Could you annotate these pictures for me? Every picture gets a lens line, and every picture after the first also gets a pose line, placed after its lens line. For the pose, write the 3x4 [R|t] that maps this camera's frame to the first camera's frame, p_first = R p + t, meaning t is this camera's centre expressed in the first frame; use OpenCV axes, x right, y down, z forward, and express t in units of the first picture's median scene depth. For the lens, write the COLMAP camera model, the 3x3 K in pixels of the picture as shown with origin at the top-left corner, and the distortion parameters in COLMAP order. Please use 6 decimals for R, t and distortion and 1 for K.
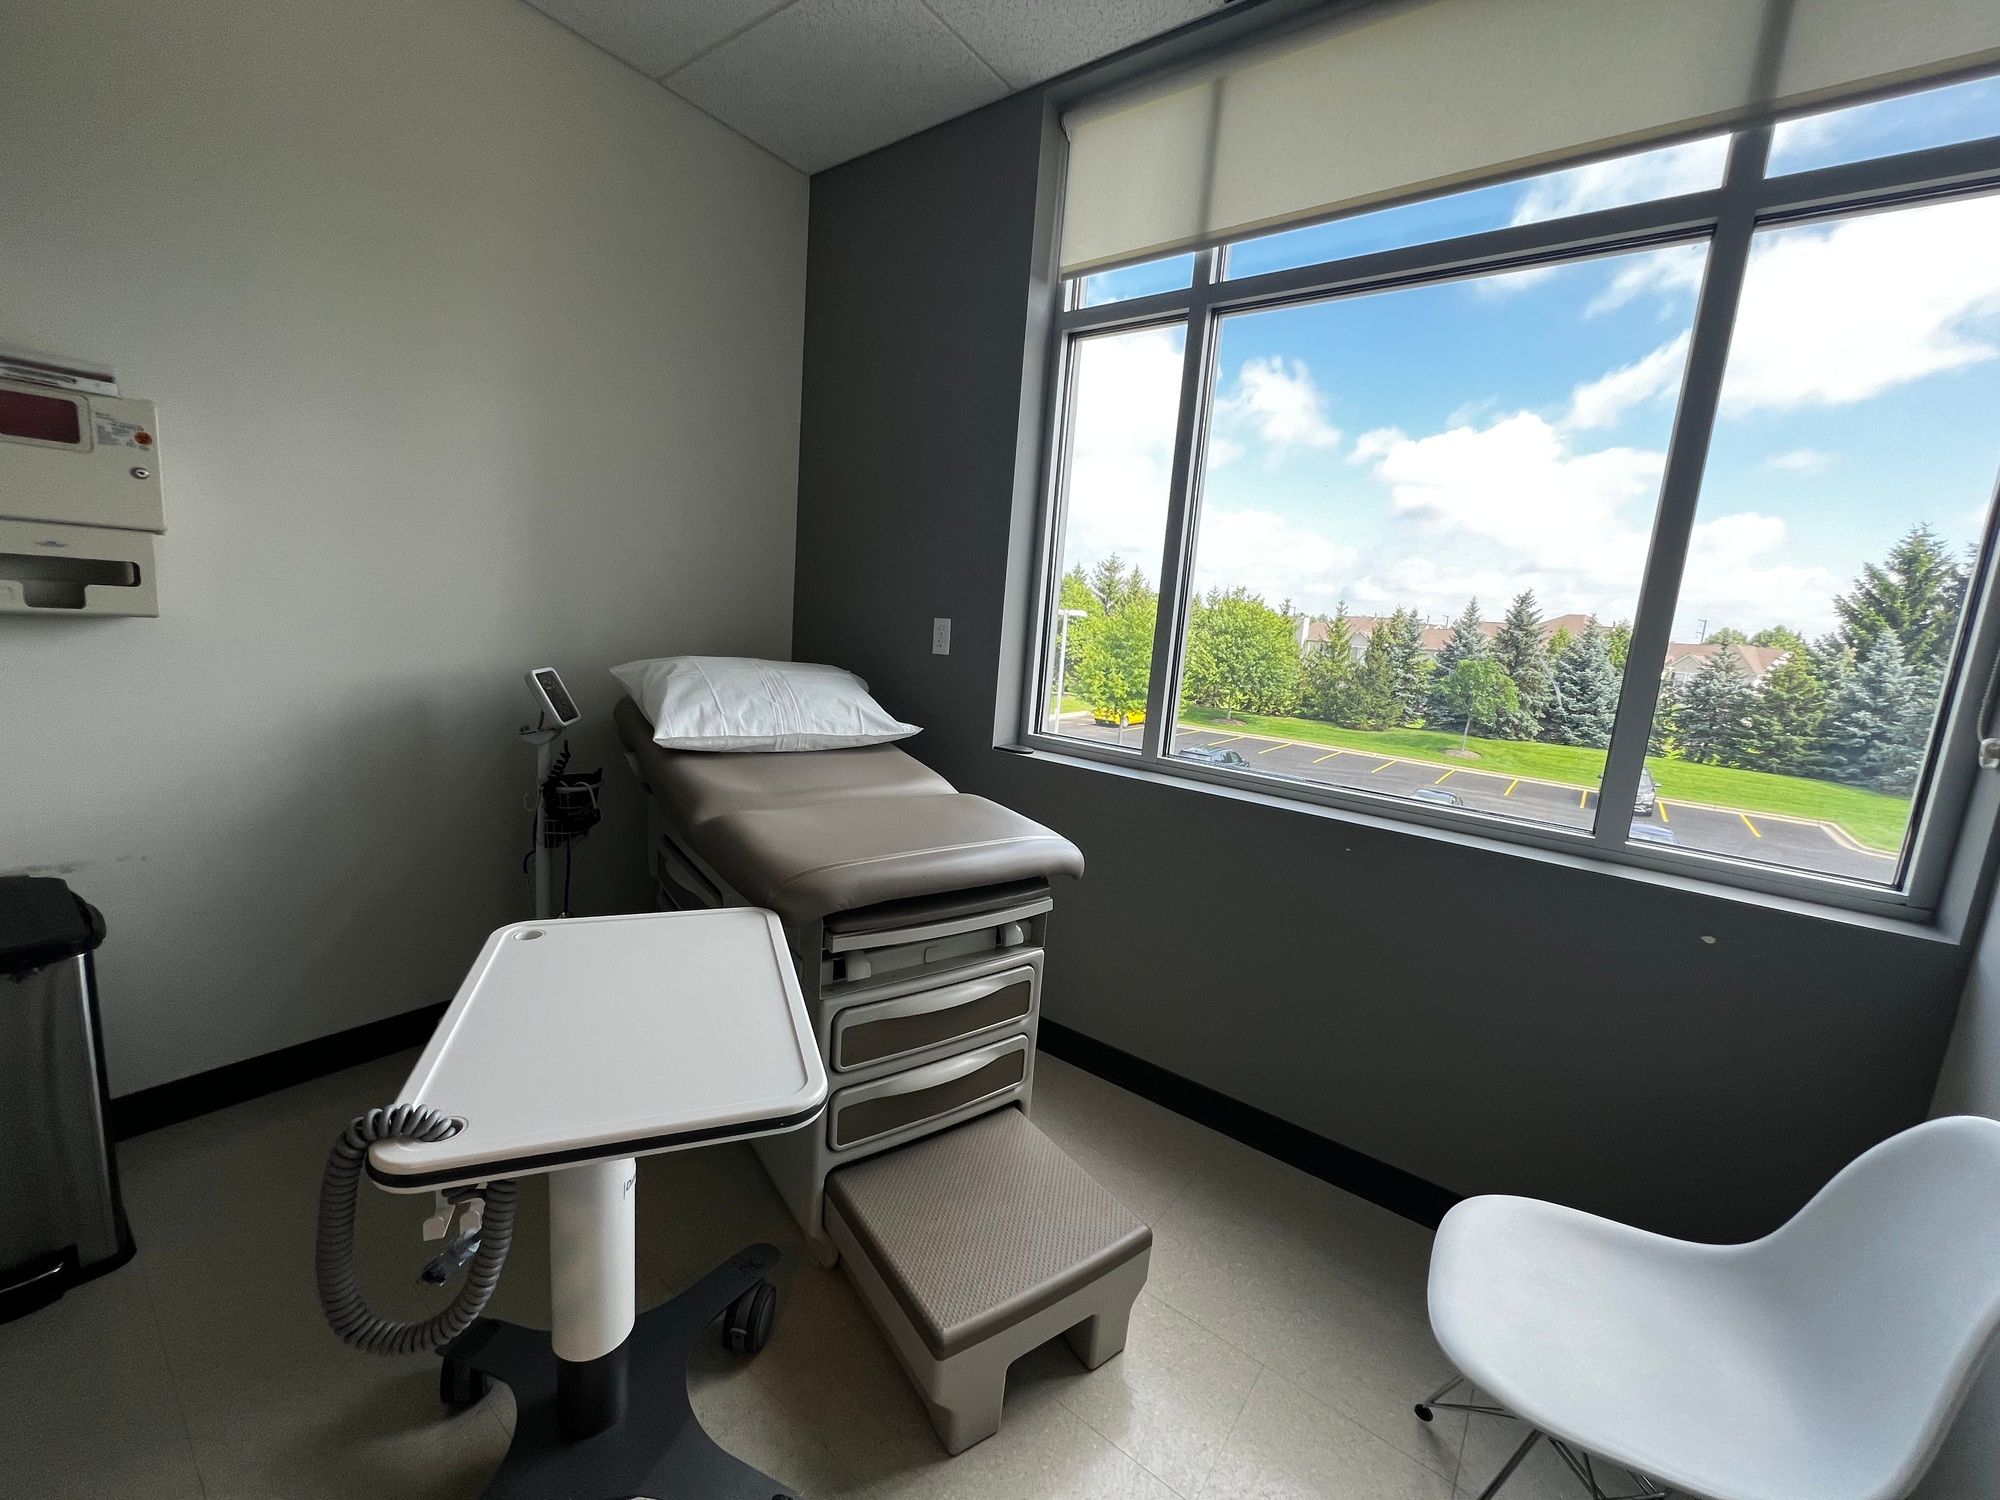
lens RADIAL K [[798.3, 0, 1000.0], [0, 798.3, 750.0], [0, 0, 1]] dist [0.000356, -0.000289]
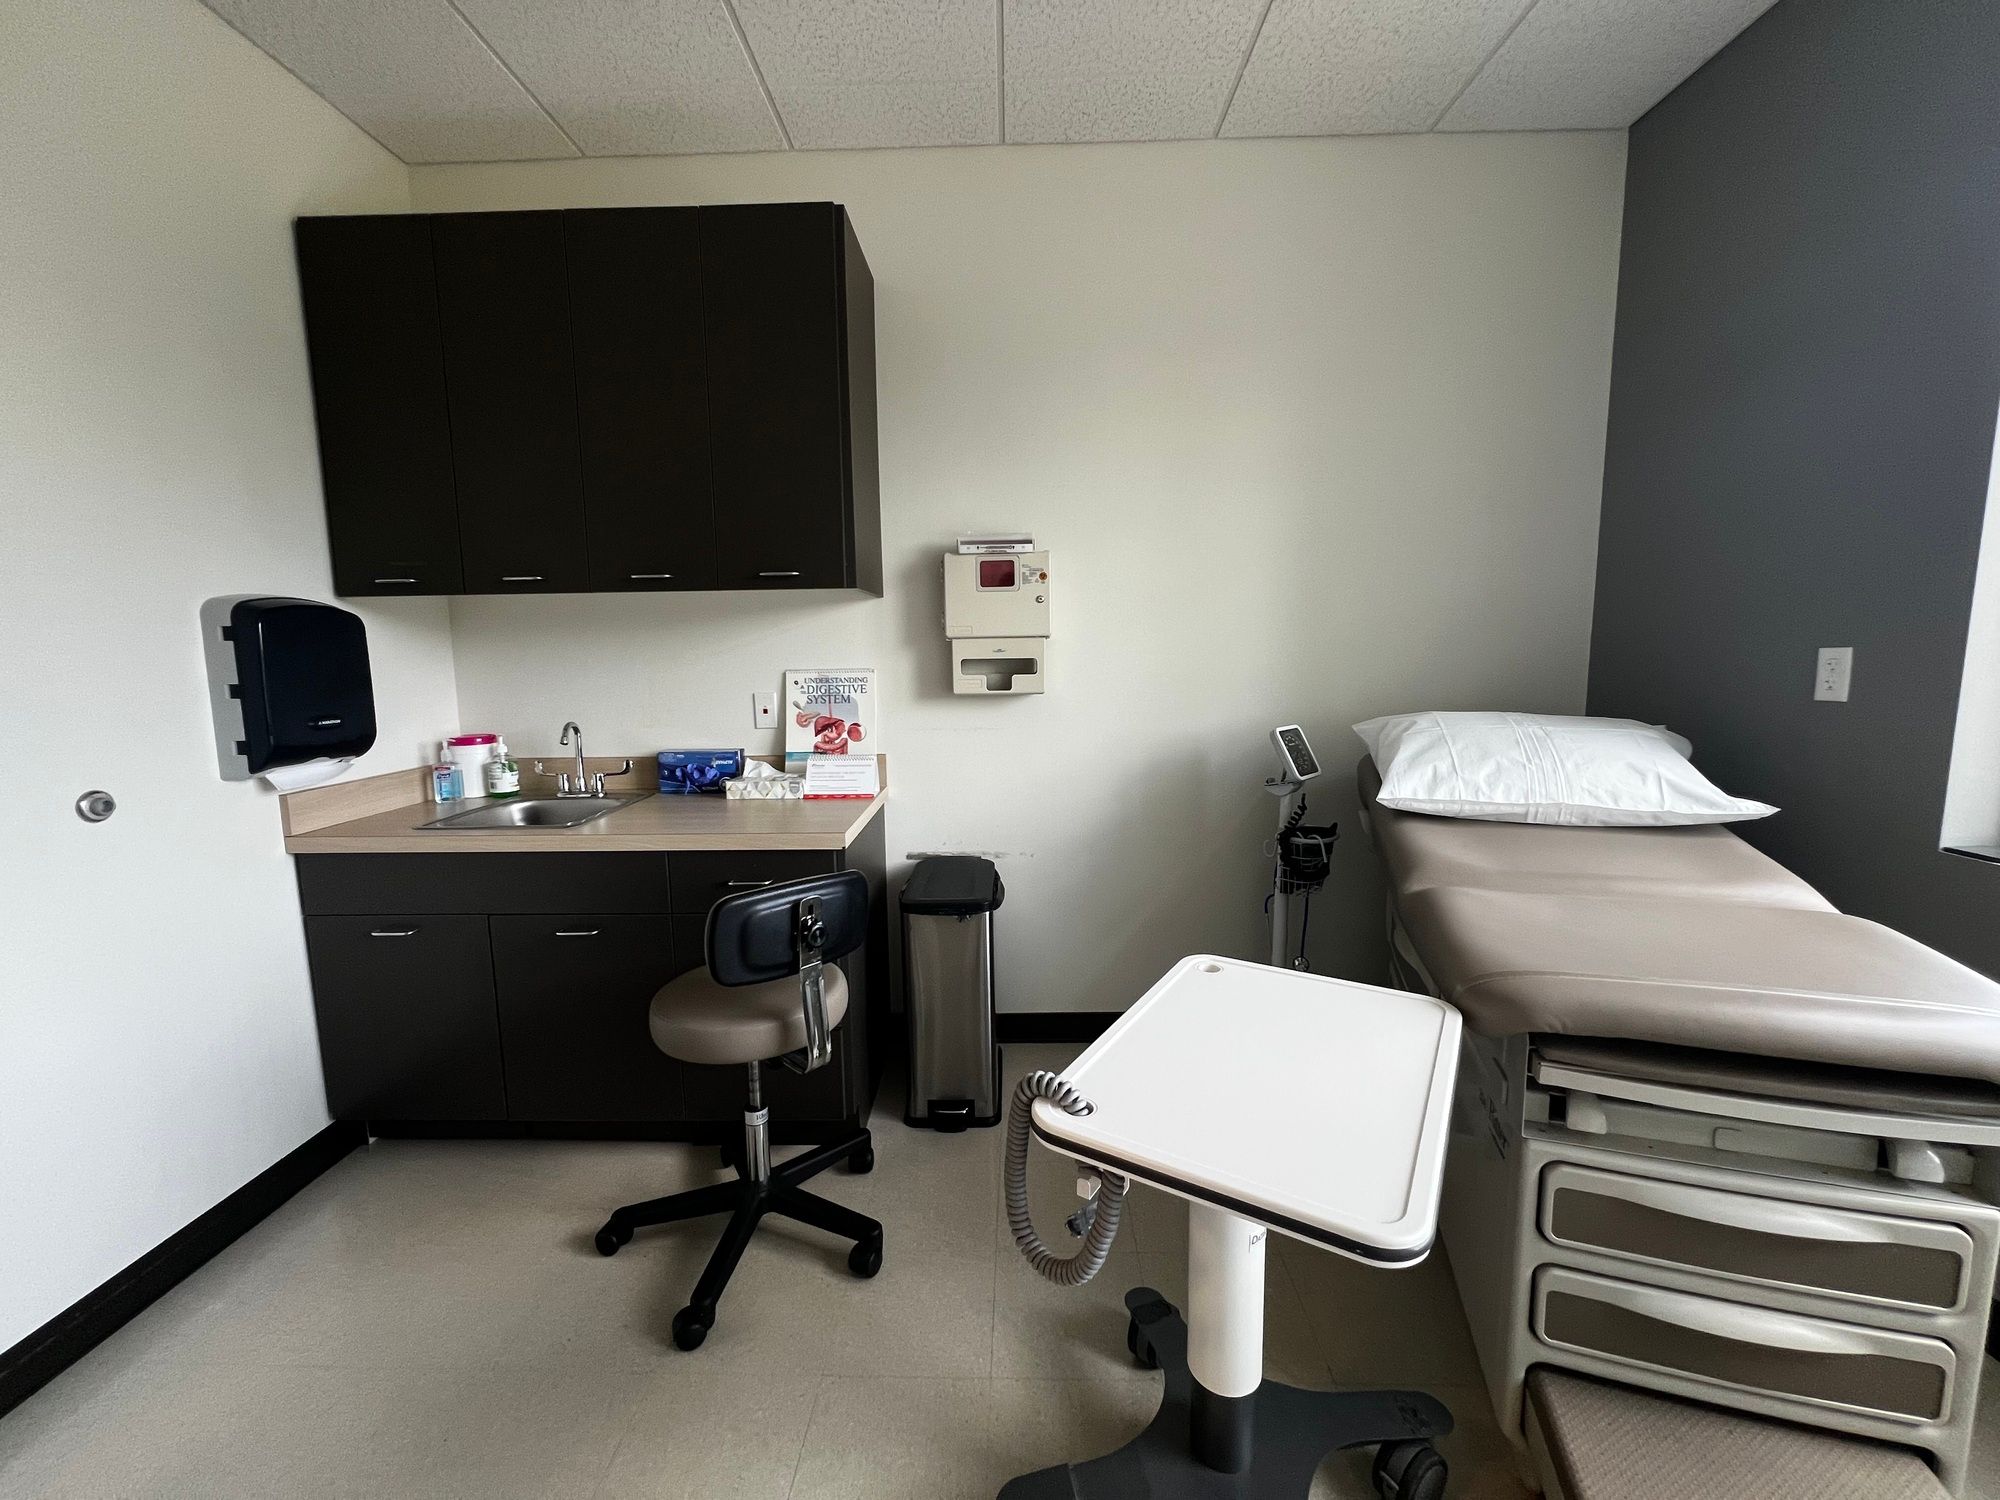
lens RADIAL K [[804.0, 0, 1000.0], [0, 804.0, 750.0], [0, 0, 1]] dist [0.000732, 0.000449]
pose [[0.590151, 0.019218, -0.807064, 0.090900], [-0.073192, 0.996873, -0.029783, -0.010606], [0.803968, 0.076647, 0.589712, 0.057008]]
